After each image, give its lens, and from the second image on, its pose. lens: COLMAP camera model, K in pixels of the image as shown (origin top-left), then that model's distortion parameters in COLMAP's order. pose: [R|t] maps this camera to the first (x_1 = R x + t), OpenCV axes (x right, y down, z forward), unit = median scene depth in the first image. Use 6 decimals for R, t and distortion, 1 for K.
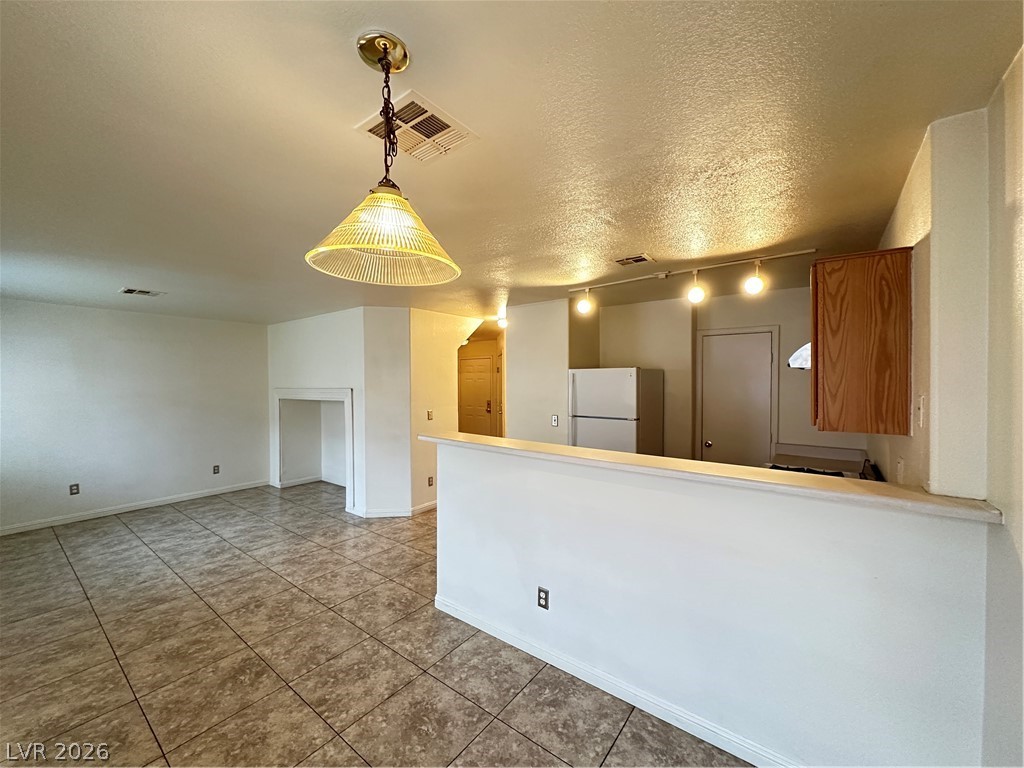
lens RADIAL K [[409.4, 0, 513.1], [0, 409.4, 383.8], [0, 0, 1]] dist [0.000625, 0.000545]
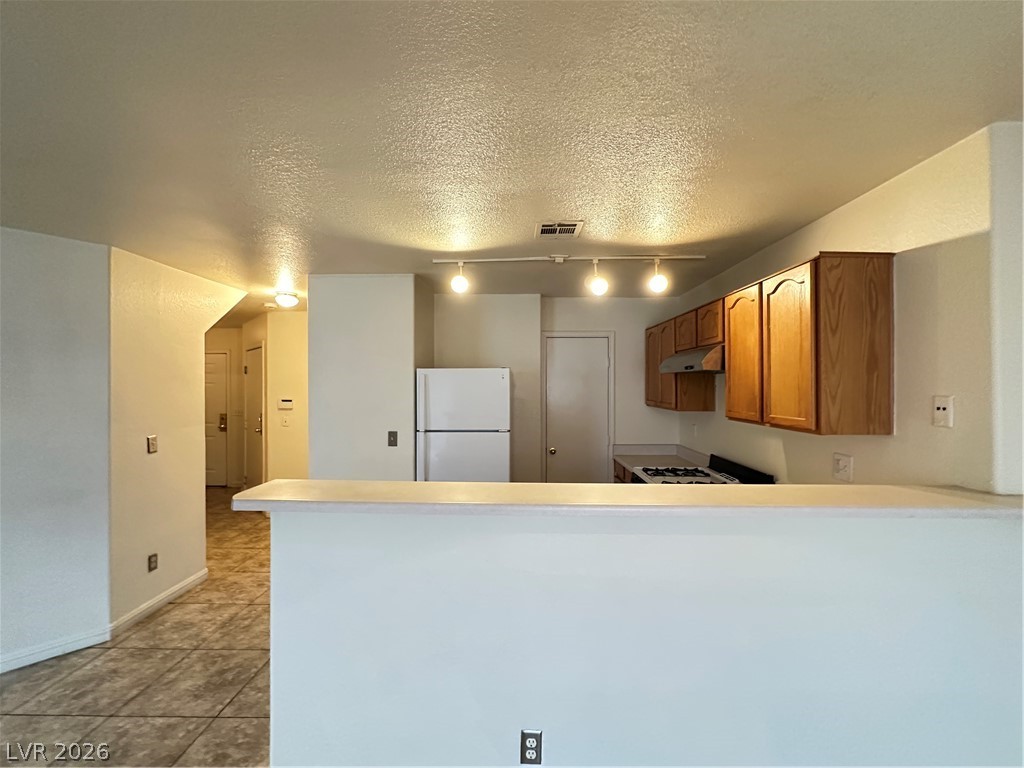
lens RADIAL K [[409.4, 0, 511.5], [0, 409.4, 383.9], [0, 0, 1]] dist [0.000625, 0.000545]
pose [[0.802774, 0.005473, 0.596258, -0.212007], [0.003626, 0.999895, -0.014061, 0.004251], [-0.596272, 0.013450, 0.802670, 0.371601]]
